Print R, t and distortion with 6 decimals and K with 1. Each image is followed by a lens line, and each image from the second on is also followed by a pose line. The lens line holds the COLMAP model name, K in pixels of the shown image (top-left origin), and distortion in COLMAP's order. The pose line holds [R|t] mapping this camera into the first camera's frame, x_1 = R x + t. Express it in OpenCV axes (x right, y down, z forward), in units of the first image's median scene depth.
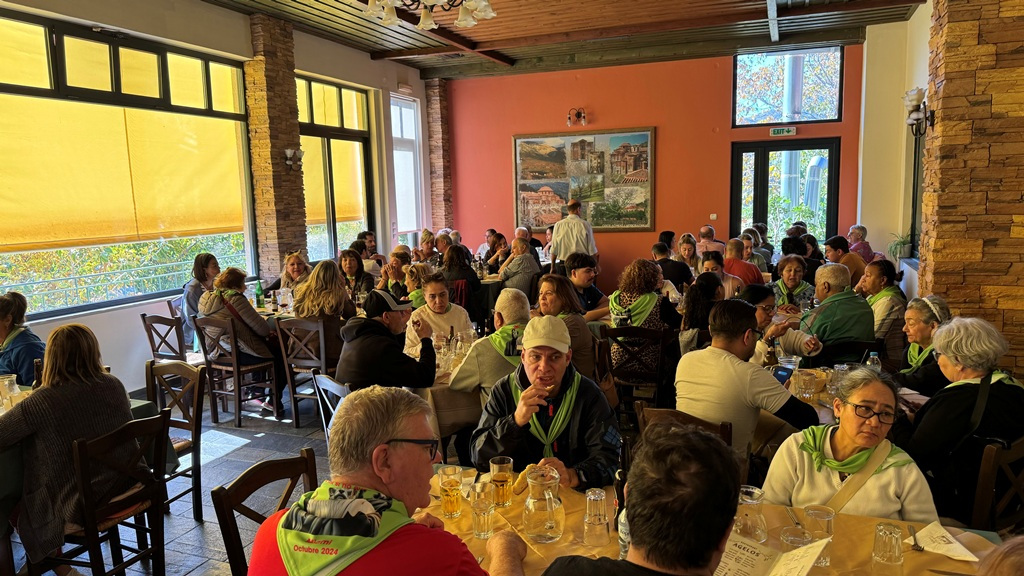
lens RADIAL K [[704.2, 0, 509.7], [0, 704.2, 296.5], [0, 0, 1]] dist [0.003958, -0.002254]
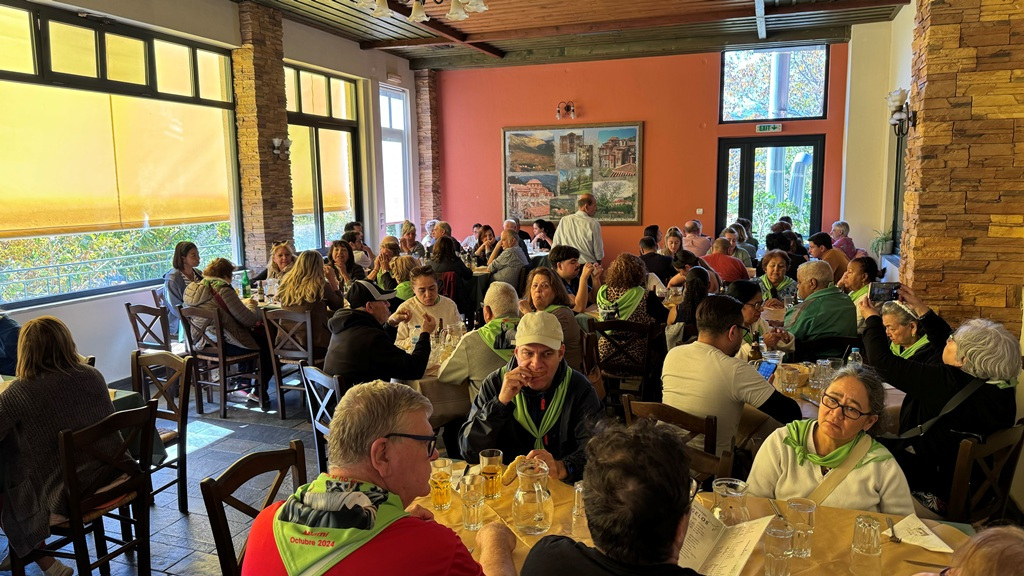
lens RADIAL K [[713.0, 0, 512.0], [0, 713.0, 288.0], [0, 0, 1]] dist [0.004165, -0.001022]
pose [[0.999540, 0.009867, 0.028679, -0.009696], [-0.009993, 0.999941, 0.004260, -0.006408], [-0.028635, -0.004545, 0.999580, -0.016678]]
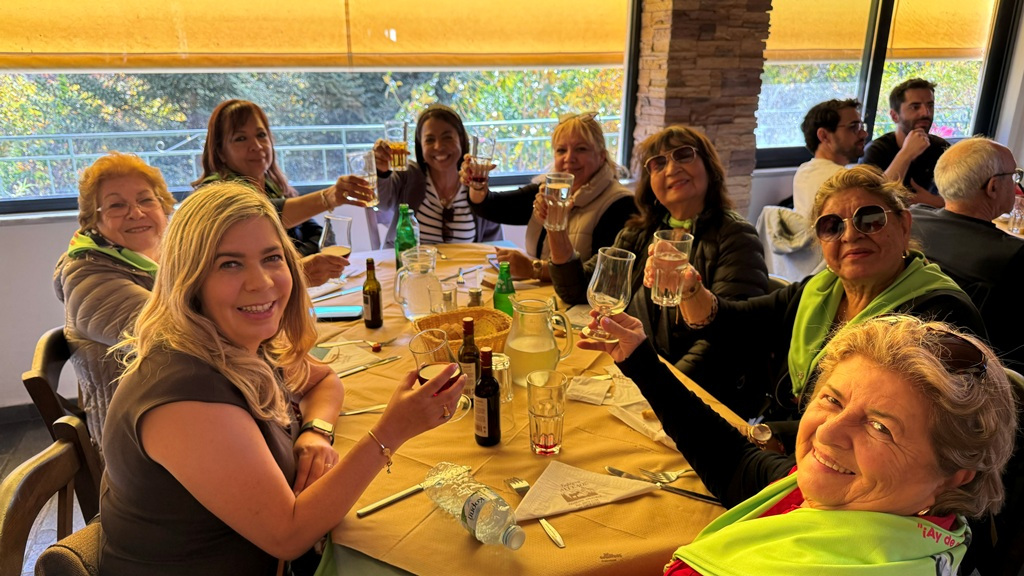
lens RADIAL K [[713.0, 0, 512.0], [0, 713.0, 288.0], [0, 0, 1]] dist [0.004165, -0.001022]
pose [[0.632764, 0.271105, -0.725336, -0.060503], [-0.130804, 0.960670, 0.244955, -0.065022], [0.763217, -0.060122, 0.643339, 0.730129]]
